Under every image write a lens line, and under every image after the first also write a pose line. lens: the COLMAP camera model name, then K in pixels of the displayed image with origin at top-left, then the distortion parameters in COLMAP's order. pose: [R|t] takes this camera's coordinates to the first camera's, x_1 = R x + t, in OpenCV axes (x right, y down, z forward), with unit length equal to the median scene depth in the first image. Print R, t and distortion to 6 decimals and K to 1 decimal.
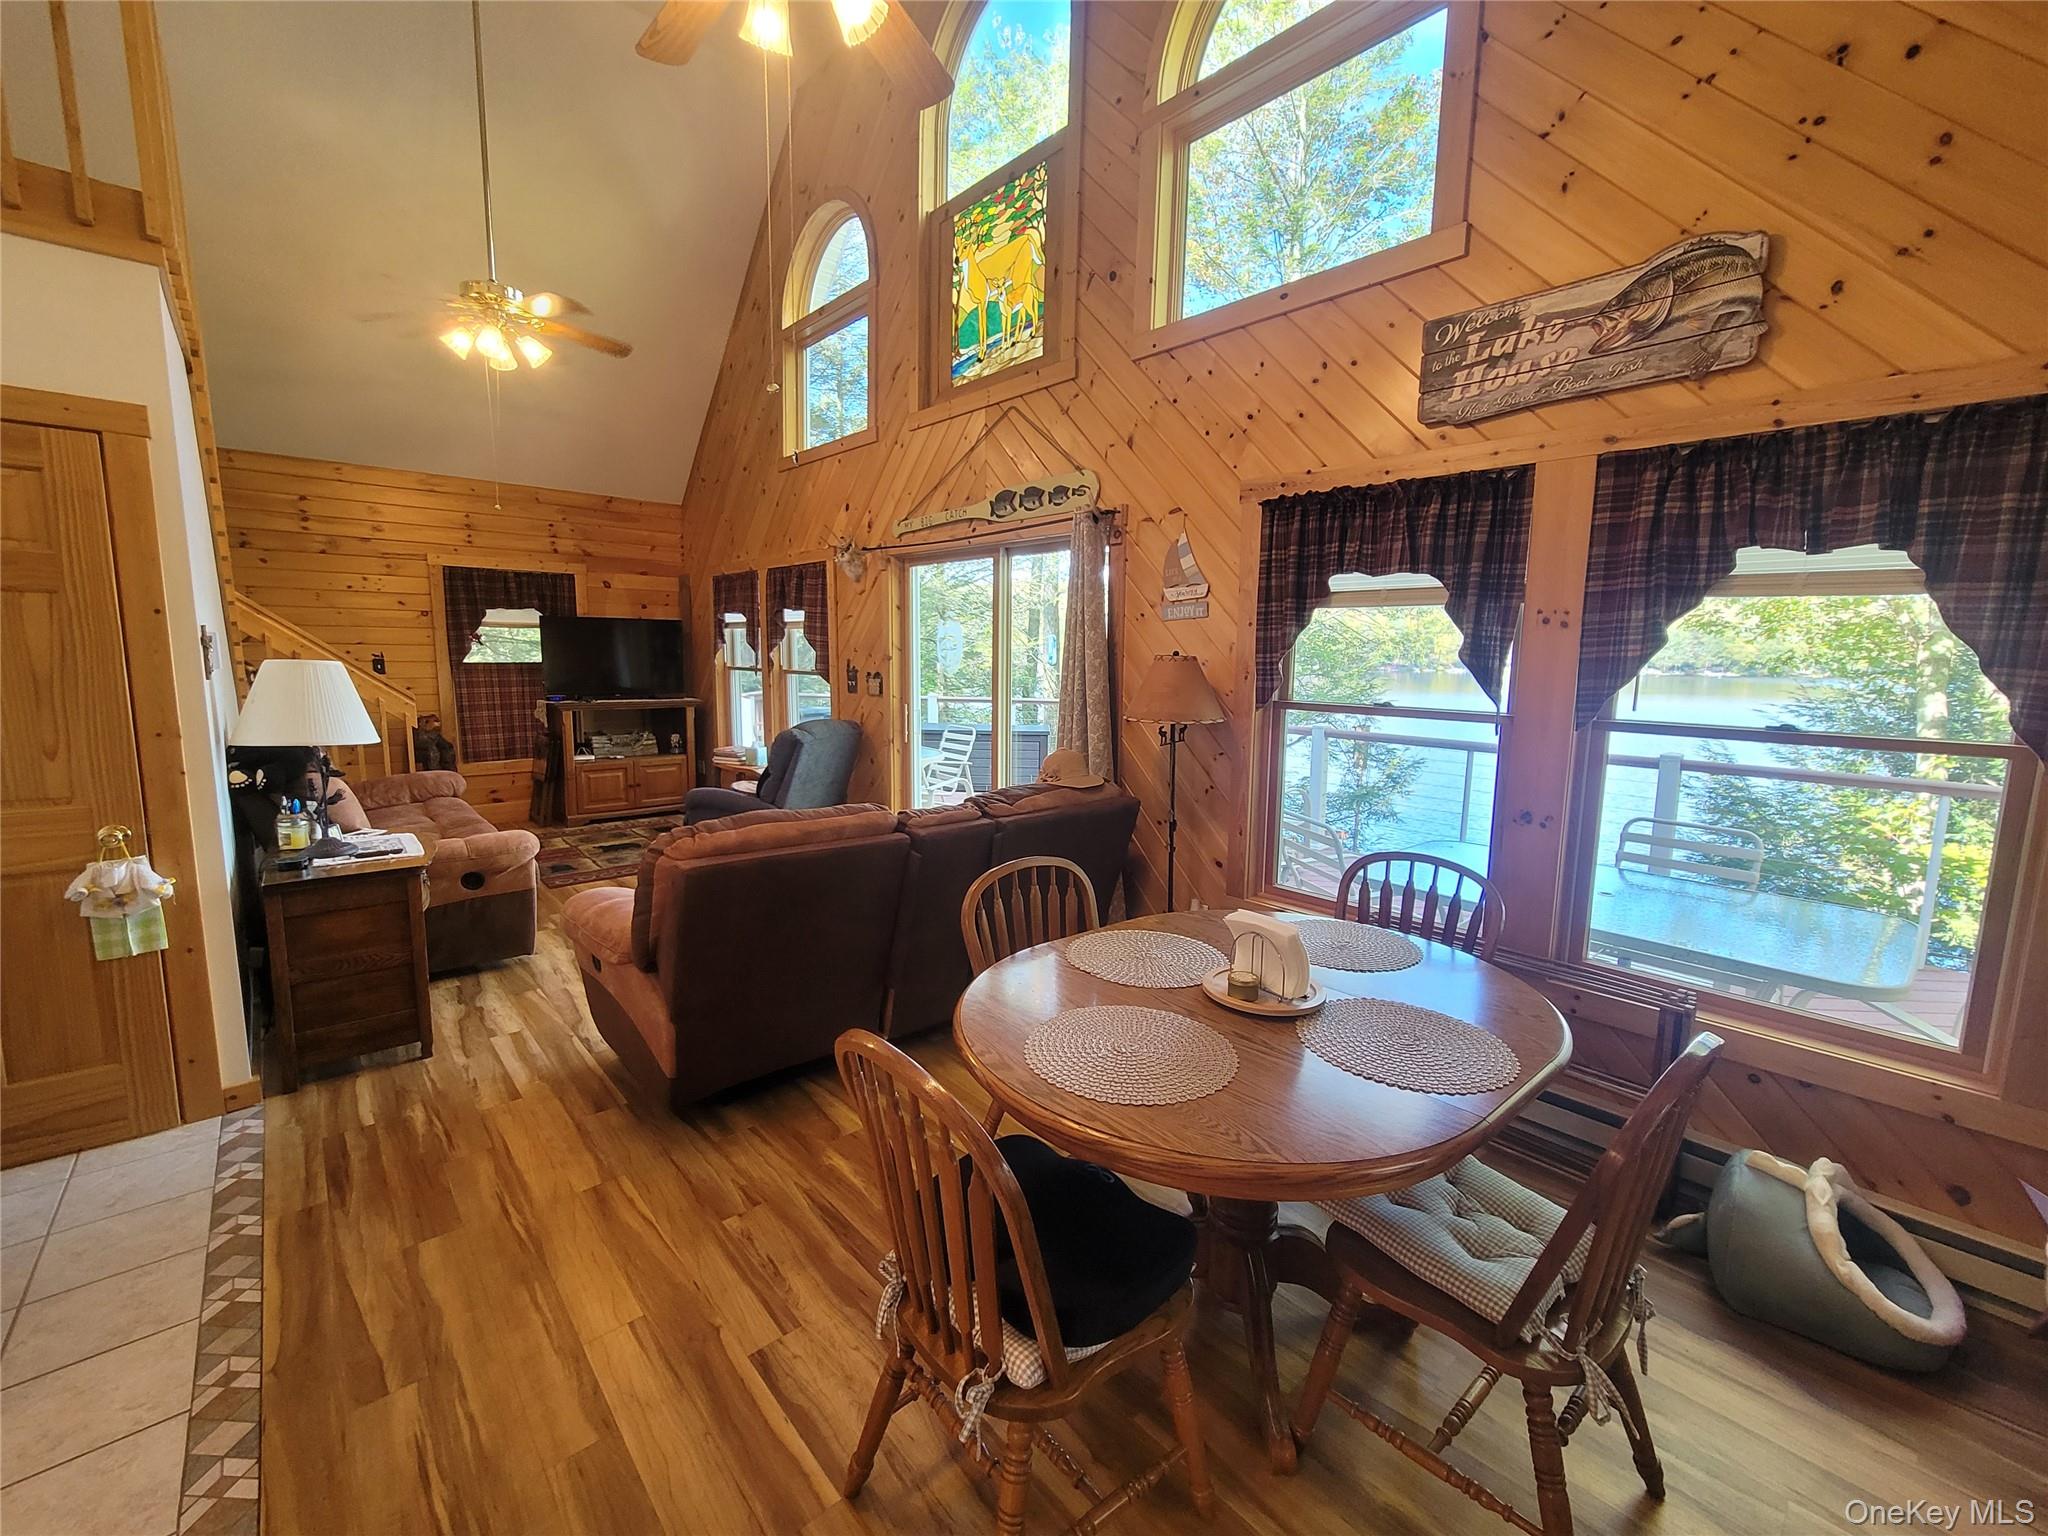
lens RADIAL K [[834.7, 0, 1020.9], [0, 834.7, 765.1], [0, 0, 1]] dist [-0.007039, 0.001397]
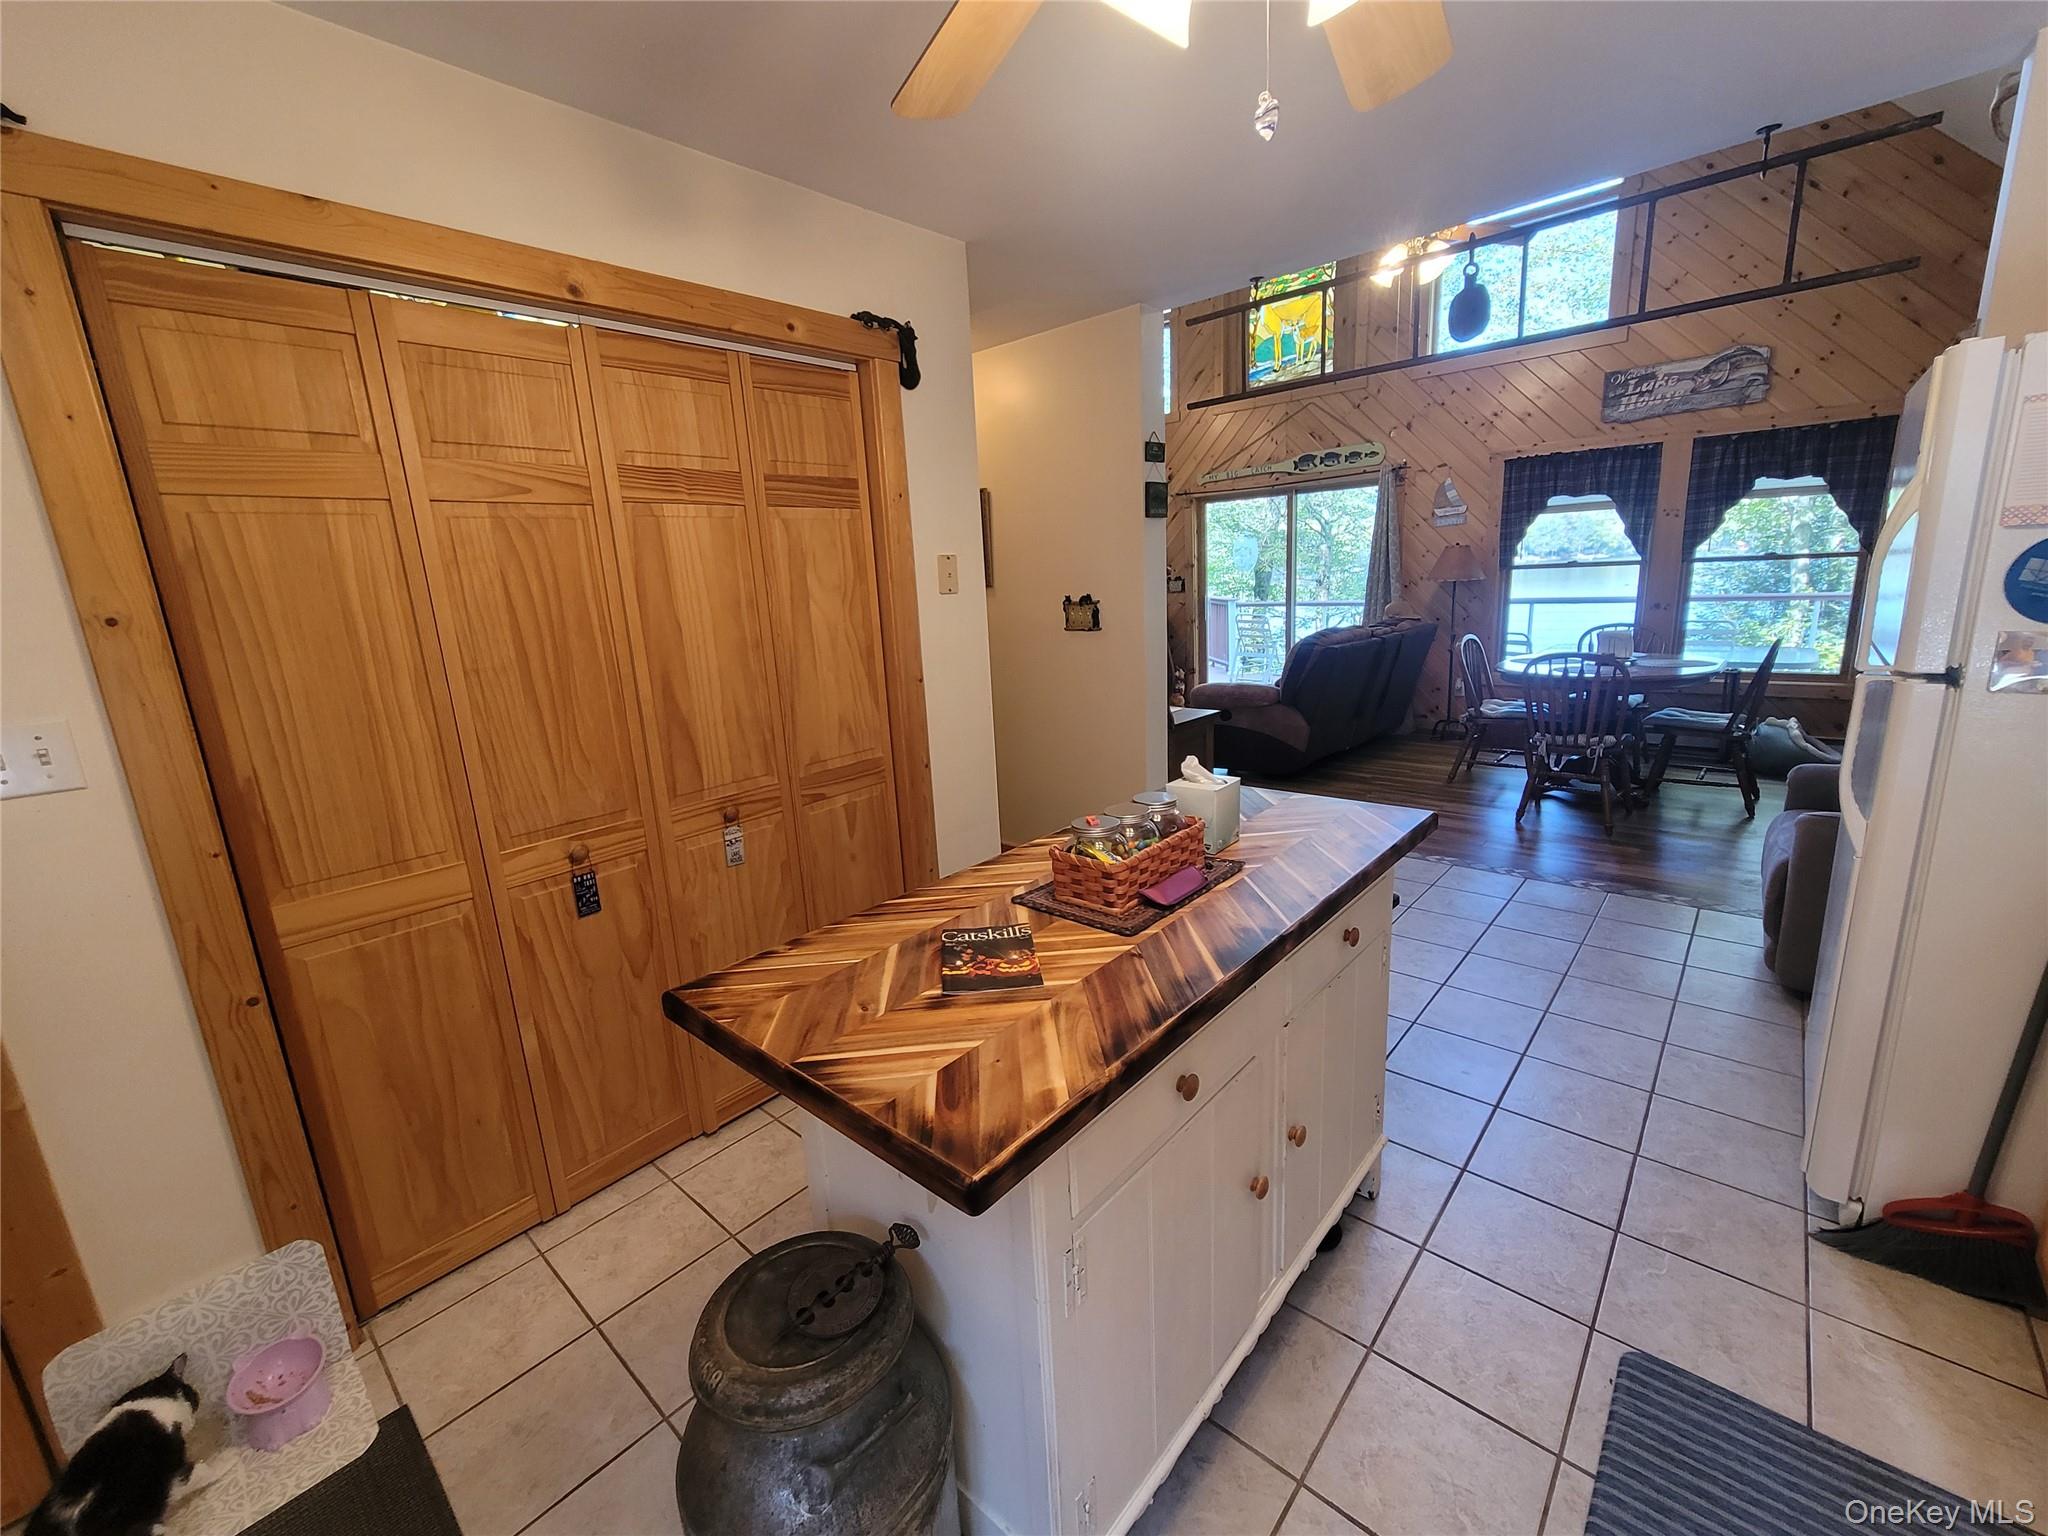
lens RADIAL K [[834.7, 0, 1021.4], [0, 834.7, 764.9], [0, 0, 1]] dist [-0.007039, 0.001397]
pose [[0.991561, -0.090045, 0.093265, -1.328138], [0.081766, 0.992663, 0.089079, 0.149536], [-0.100602, -0.080702, 0.991648, -1.063710]]
